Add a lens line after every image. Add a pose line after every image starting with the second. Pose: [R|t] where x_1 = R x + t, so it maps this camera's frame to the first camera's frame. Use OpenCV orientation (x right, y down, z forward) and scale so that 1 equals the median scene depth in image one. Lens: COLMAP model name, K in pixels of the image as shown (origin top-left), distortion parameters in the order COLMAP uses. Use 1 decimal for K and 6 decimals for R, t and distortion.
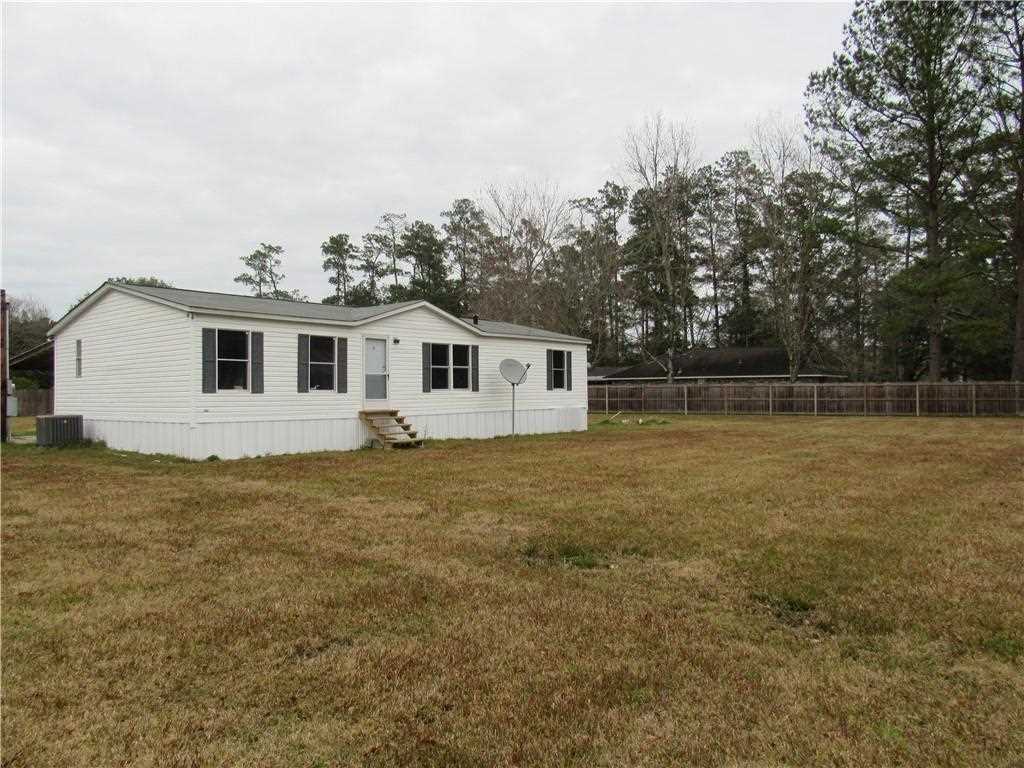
lens RADIAL K [[740.4, 0, 512.0], [0, 740.4, 384.0], [0, 0, 1]] dist [0.001329, 0.004189]
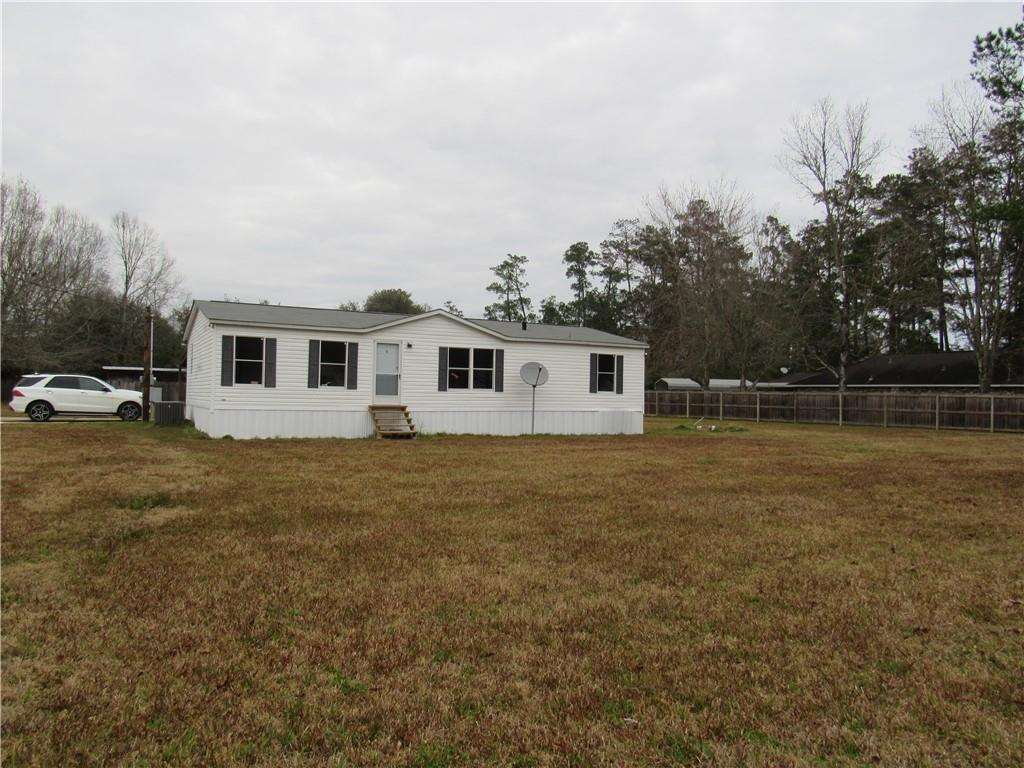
lens RADIAL K [[740.4, 0, 512.0], [0, 740.4, 384.0], [0, 0, 1]] dist [0.001329, 0.004189]
pose [[0.931471, 0.019124, -0.363313, 0.316384], [-0.020954, 0.999780, -0.001095, -0.000386], [0.363212, 0.008633, 0.931666, -0.006858]]
